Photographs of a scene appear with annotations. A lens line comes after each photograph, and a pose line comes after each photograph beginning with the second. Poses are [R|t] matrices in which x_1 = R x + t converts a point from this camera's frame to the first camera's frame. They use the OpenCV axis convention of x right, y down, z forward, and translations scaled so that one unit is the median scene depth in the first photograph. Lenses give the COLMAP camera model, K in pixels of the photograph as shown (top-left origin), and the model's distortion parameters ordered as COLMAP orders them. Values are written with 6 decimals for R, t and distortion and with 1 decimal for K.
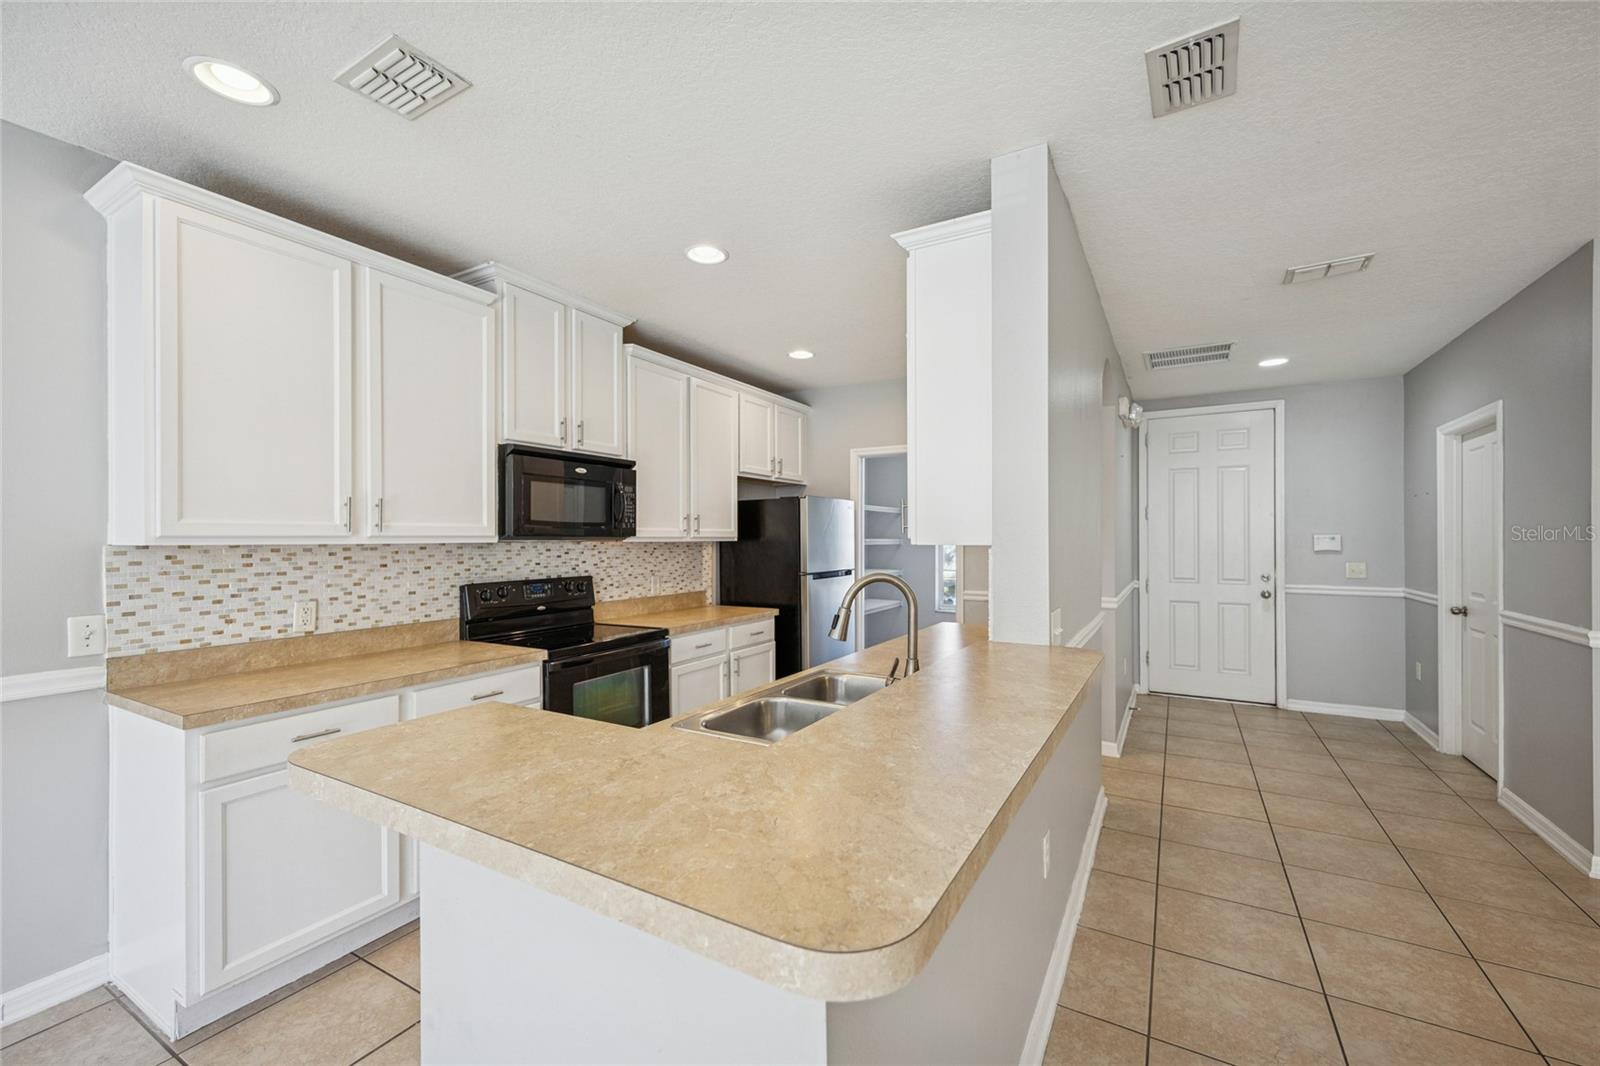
lens RADIAL K [[642.9, 0, 811.5], [0, 642.9, 537.7], [0, 0, 1]] dist [0.010928, -0.002081]
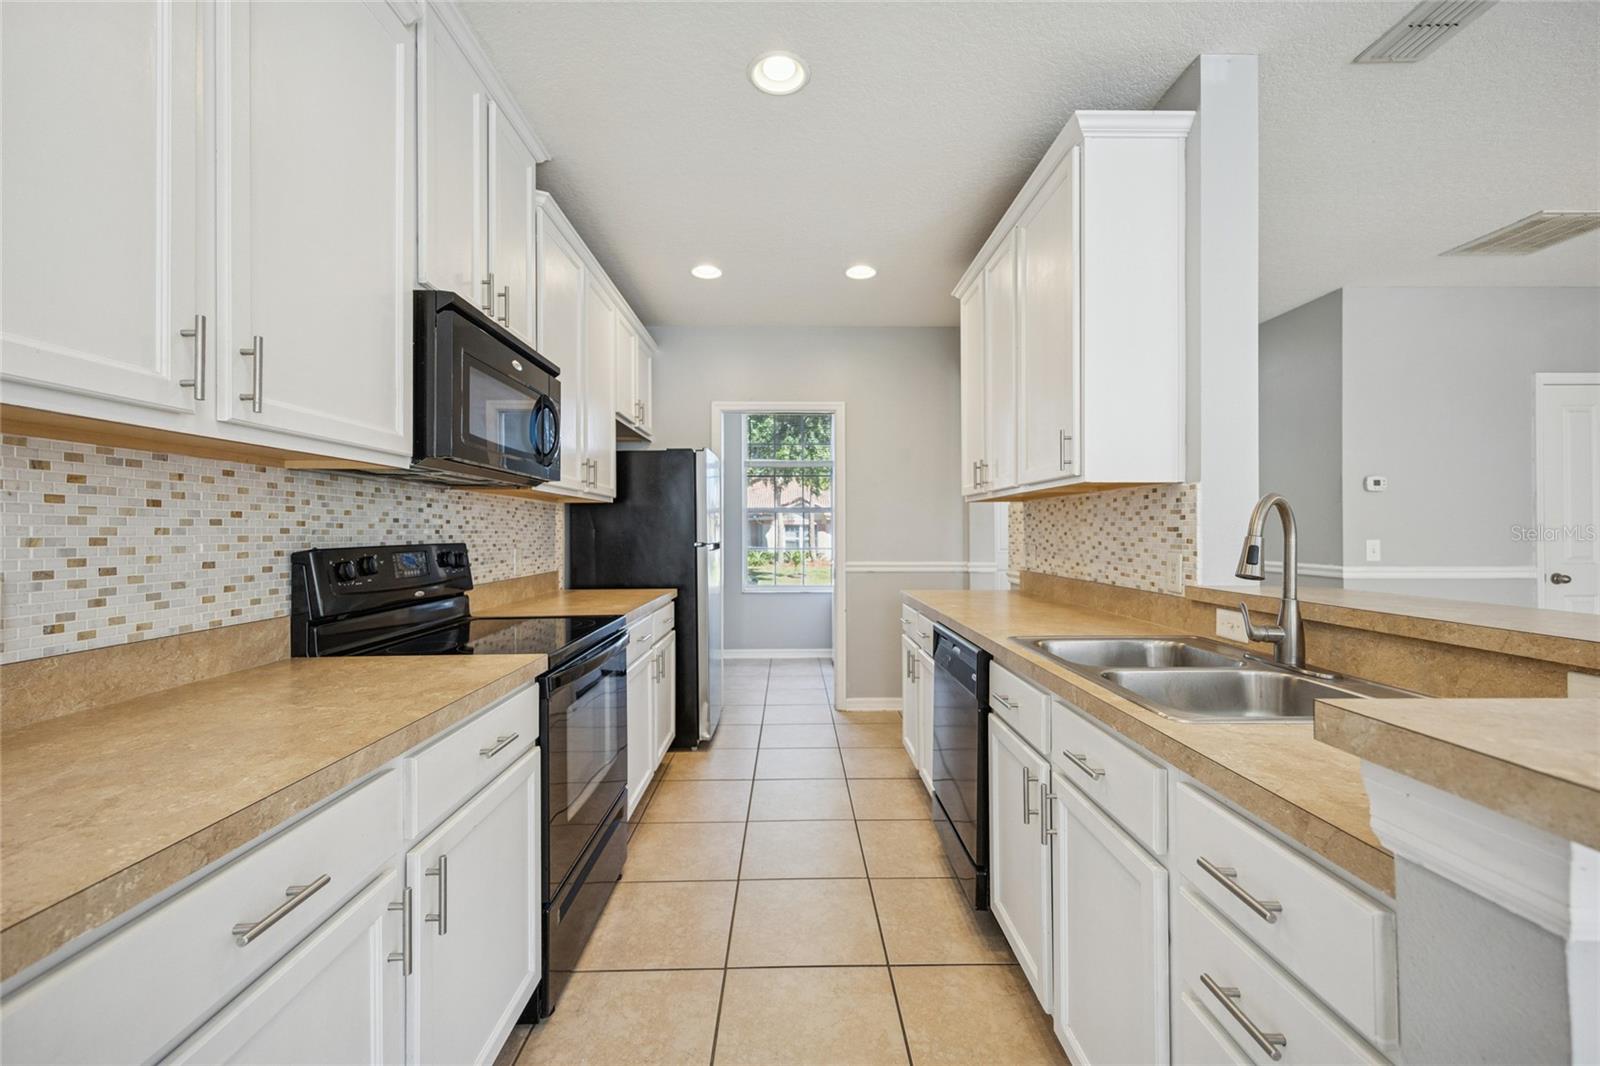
lens RADIAL K [[642.9, 0, 795.5], [0, 642.9, 526.8], [0, 0, 1]] dist [0.010928, -0.002081]
pose [[0.861439, 0.002776, 0.507853, -0.381635], [0.001641, 0.999965, -0.008250, 0.048471], [-0.507858, 0.007940, 0.861404, 0.287753]]
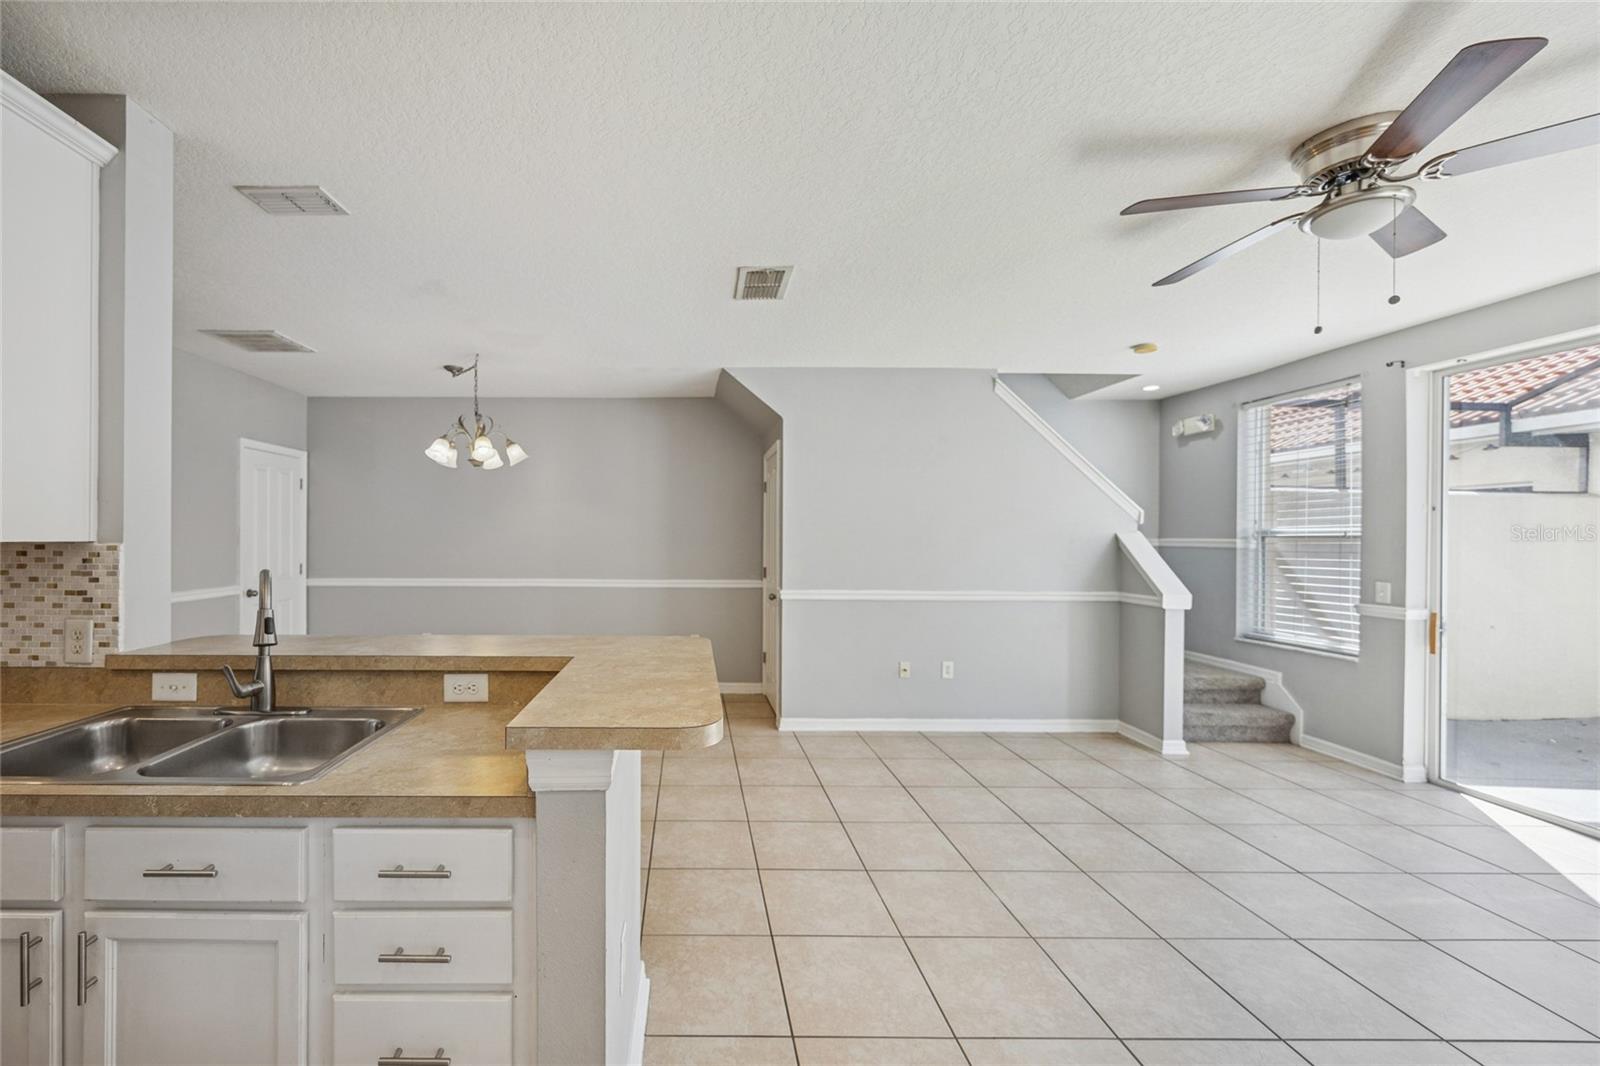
lens RADIAL K [[610.7, 0, 717.0], [0, 610.7, 546.0], [0, 0, 1]] dist [-0.006537, 0.000899]
pose [[-0.515772, -0.002230, 0.856723, -0.442932], [-0.004230, 0.999991, 0.000056, 0.021288], [-0.856715, -0.003596, -0.515777, 0.377772]]
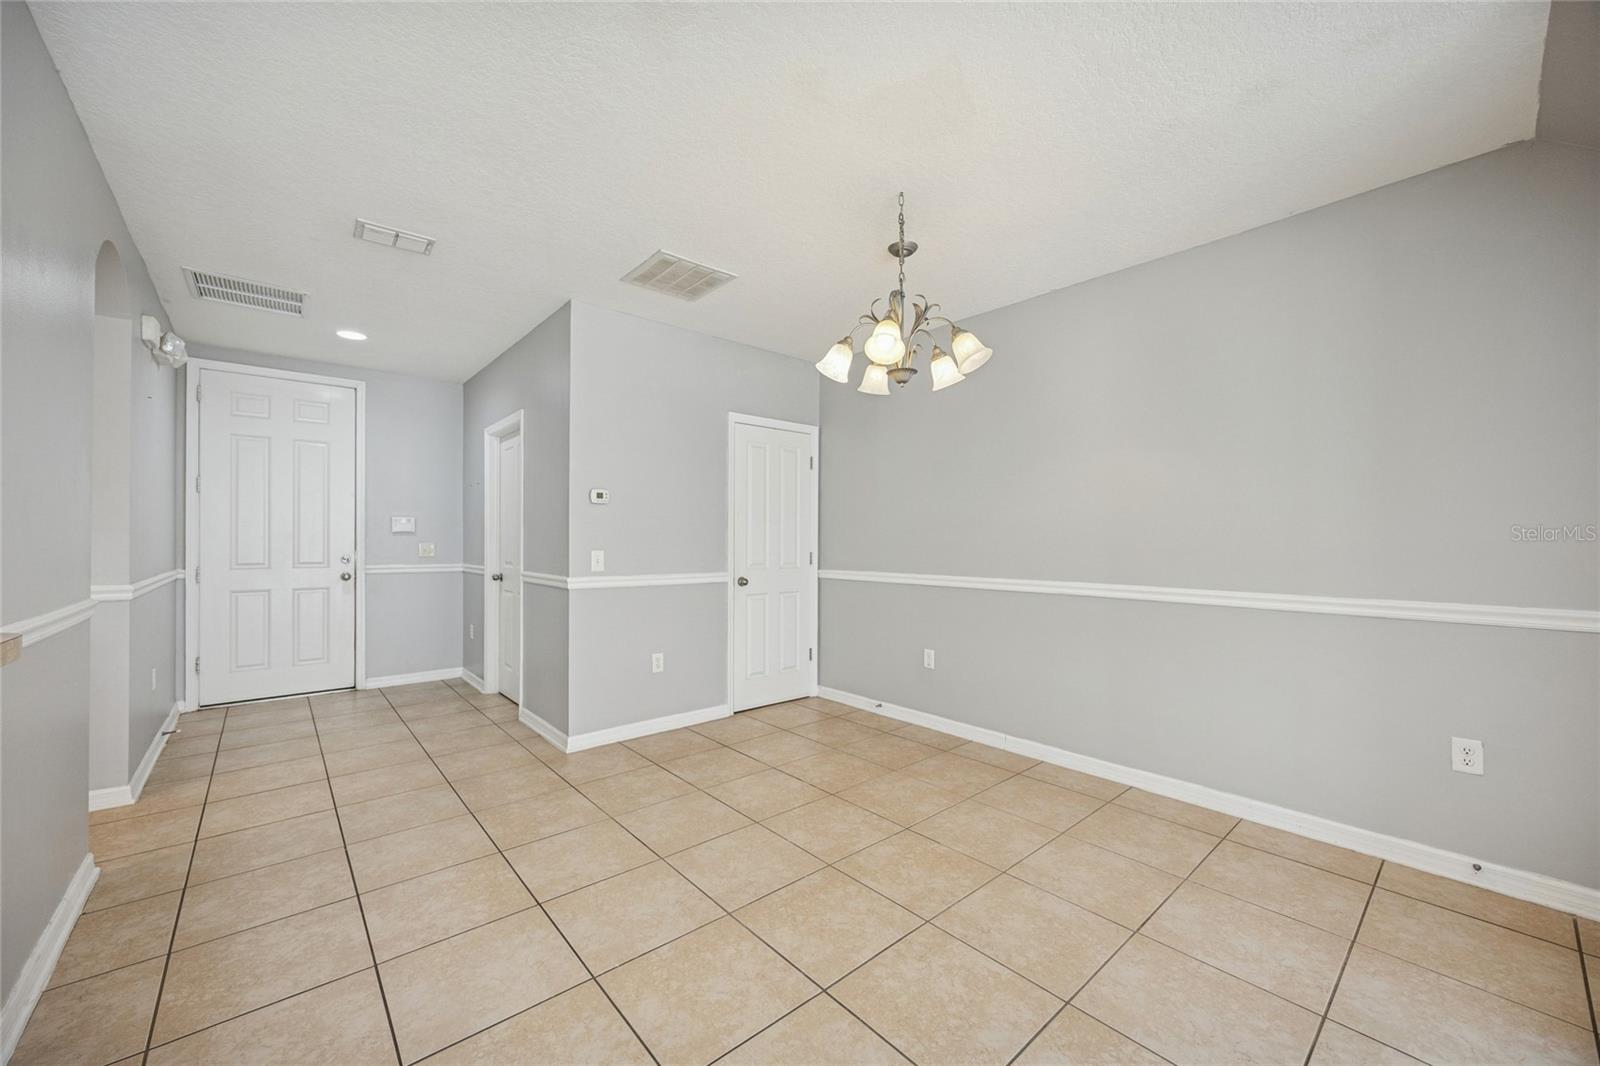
lens RADIAL K [[610.7, 0, 793.1], [0, 610.7, 538.9], [0, 0, 1]] dist [-0.006537, 0.000899]
pose [[0.335606, 0.006574, 0.941979, 0.087039], [-0.003451, 0.999978, -0.005749, 0.047554], [-0.941996, -0.001321, 0.335622, 0.073184]]
